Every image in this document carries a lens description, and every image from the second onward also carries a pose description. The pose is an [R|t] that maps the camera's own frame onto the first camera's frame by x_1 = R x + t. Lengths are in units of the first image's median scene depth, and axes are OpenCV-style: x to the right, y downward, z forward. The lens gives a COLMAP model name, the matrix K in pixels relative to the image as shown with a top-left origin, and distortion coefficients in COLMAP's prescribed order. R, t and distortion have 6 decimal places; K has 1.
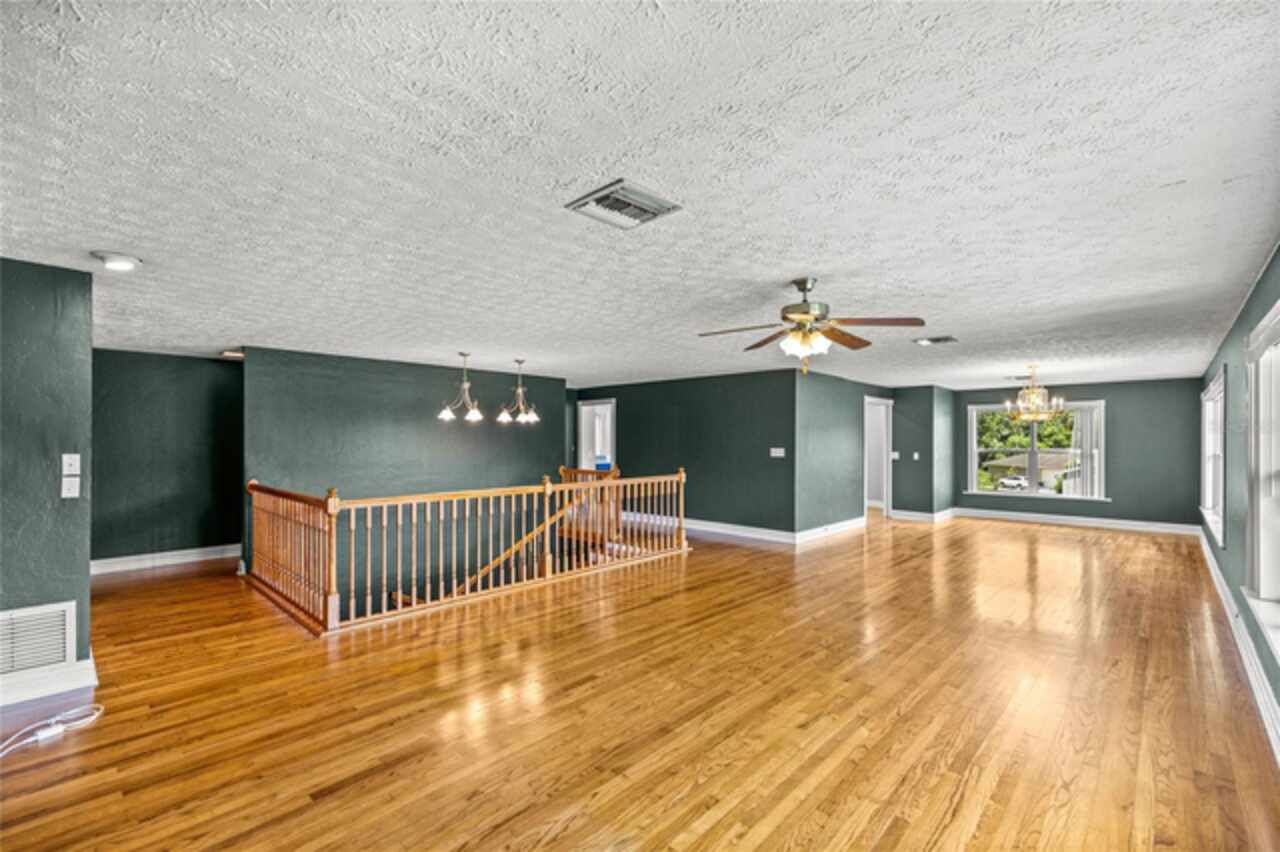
lens RADIAL K [[548.1, 0, 645.5], [0, 548.1, 437.8], [0, 0, 1]] dist [0.001268, 0.000517]
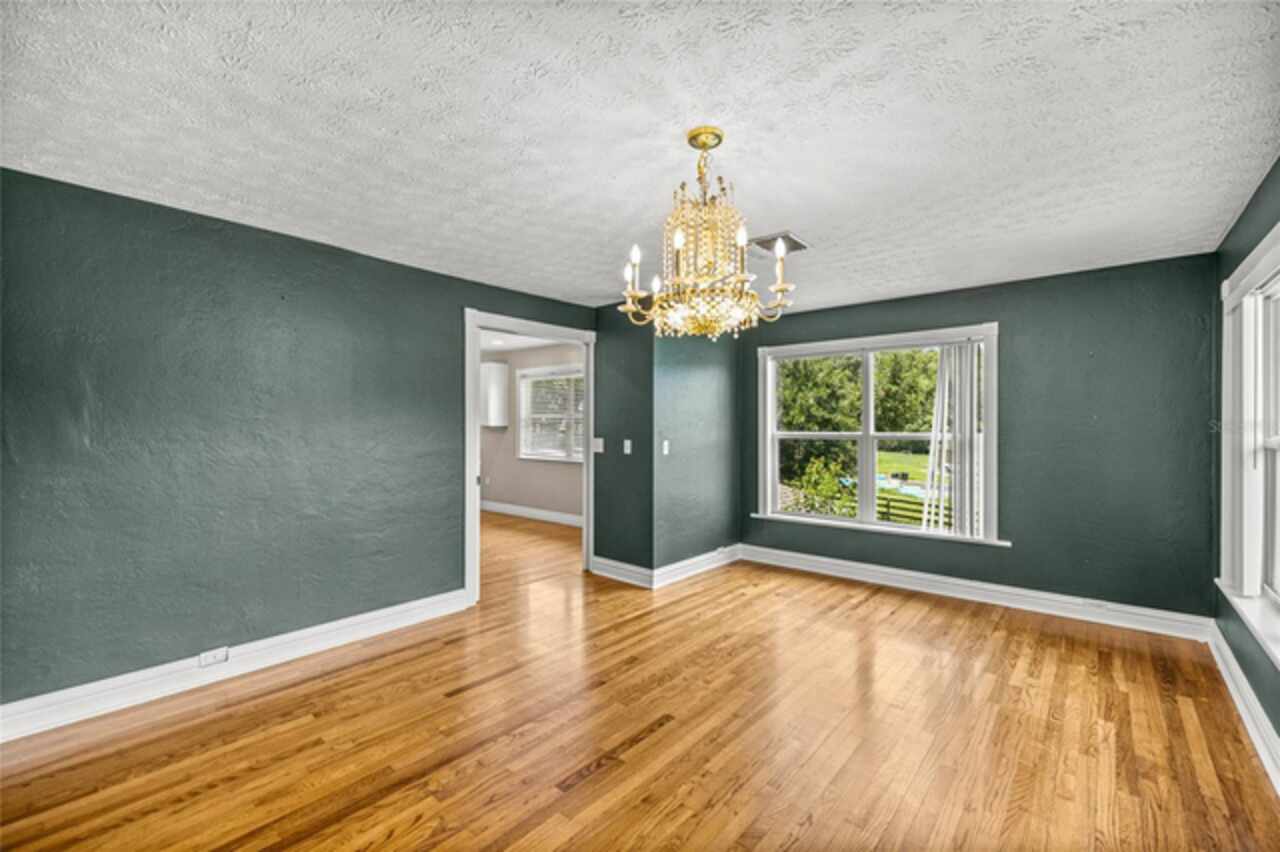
lens RADIAL K [[588.5, 0, 640.0], [0, 588.5, 426.0], [0, 0, 1]] dist [0.037680, -0.000311]
pose [[0.997795, -0.003382, 0.066278, 0.483067], [0.002961, 0.999975, 0.006448, 0.012490], [-0.066298, -0.006237, 0.997780, 0.501618]]
